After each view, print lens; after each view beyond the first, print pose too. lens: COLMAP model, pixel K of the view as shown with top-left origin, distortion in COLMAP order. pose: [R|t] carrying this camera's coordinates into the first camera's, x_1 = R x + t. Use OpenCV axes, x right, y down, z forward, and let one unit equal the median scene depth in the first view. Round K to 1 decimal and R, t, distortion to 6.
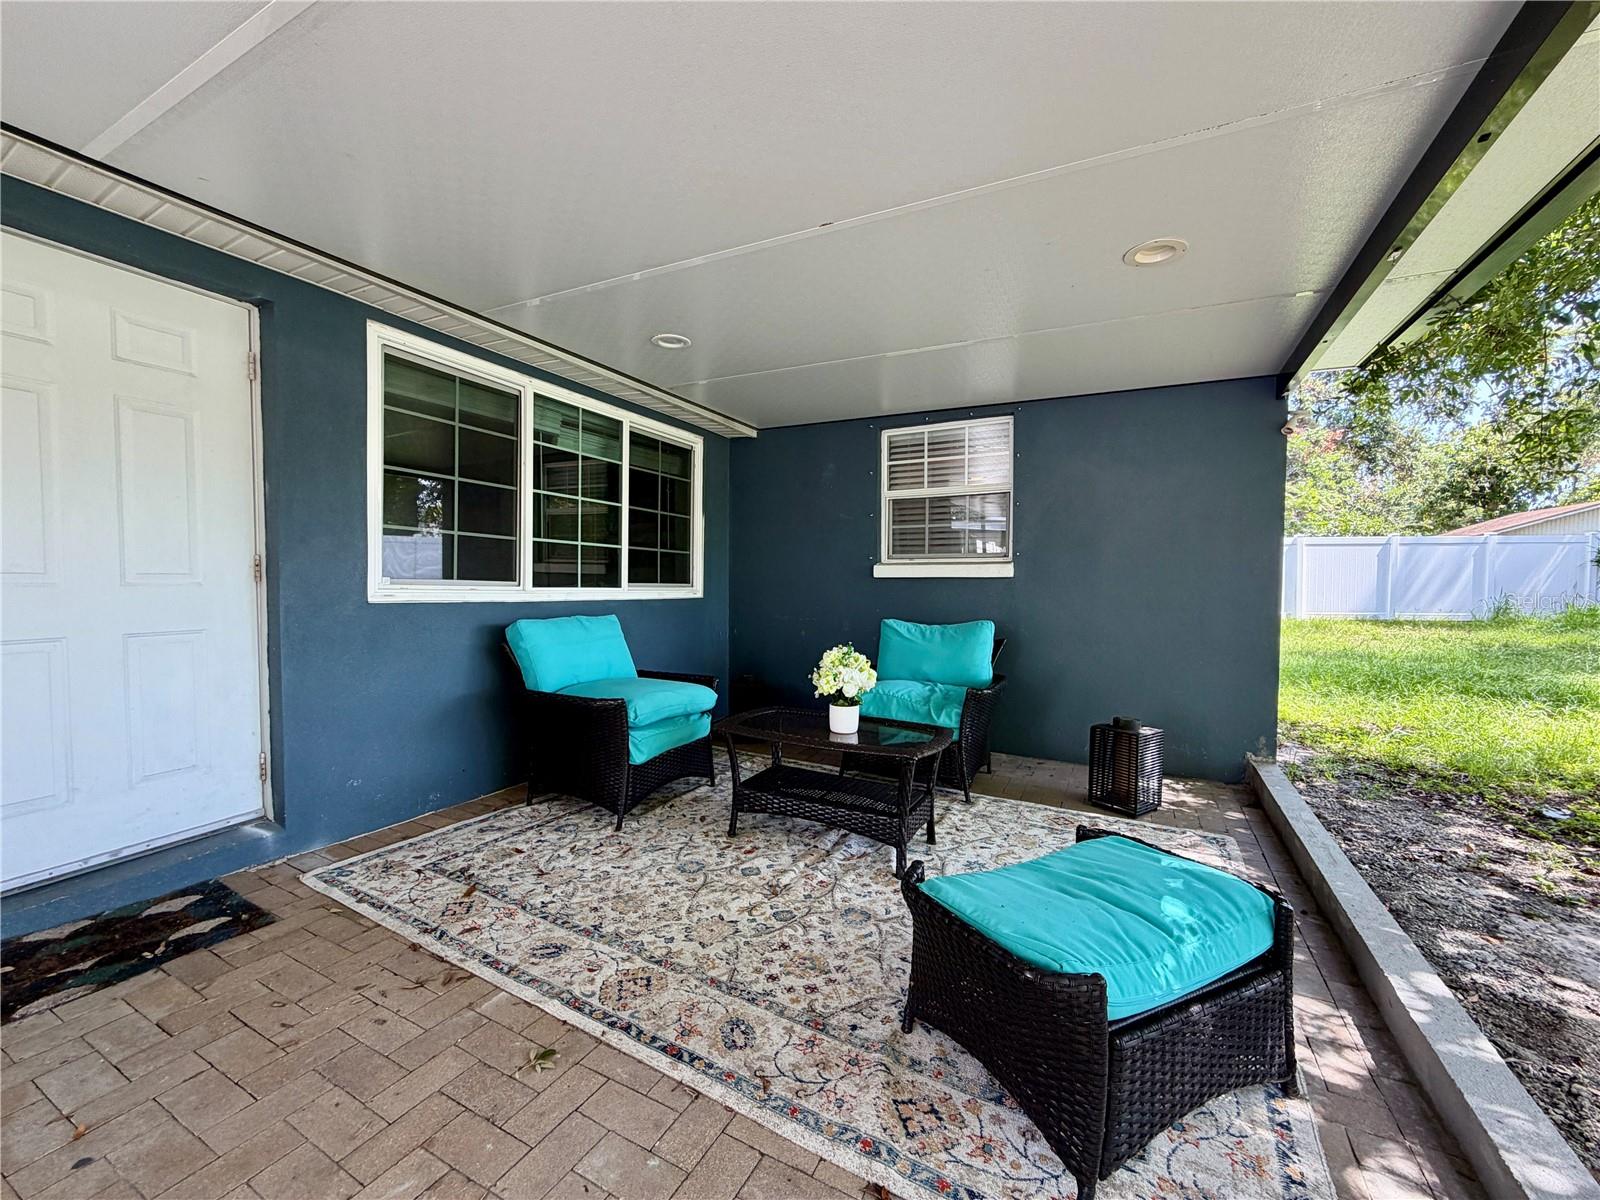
lens RADIAL K [[641.7, 0, 804.0], [0, 641.7, 604.0], [0, 0, 1]] dist [-0.001913, -0.000193]
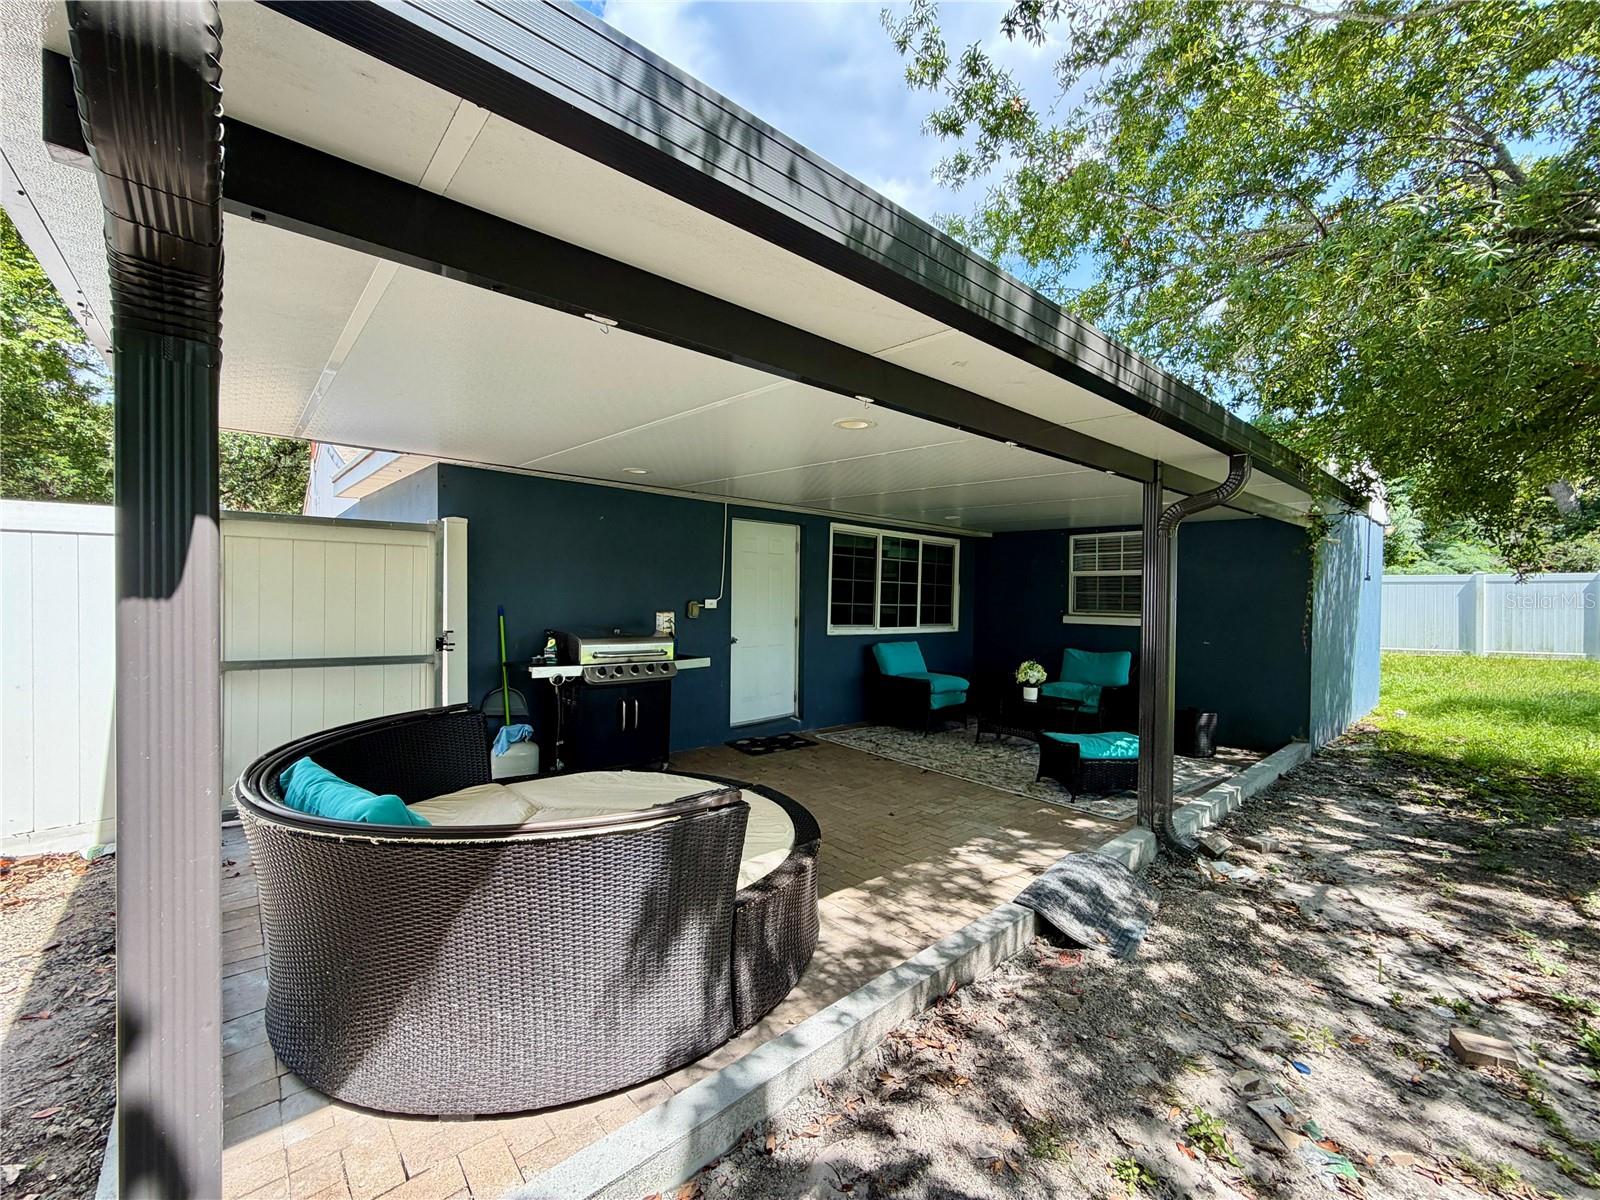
lens RADIAL K [[641.7, 0, 804.0], [0, 641.7, 604.0], [0, 0, 1]] dist [-0.001913, -0.000193]
pose [[0.935384, 0.010900, -0.353465, 0.089987], [-0.021123, 0.999462, -0.025077, -0.047047], [0.353002, 0.030923, 0.935111, -1.097098]]
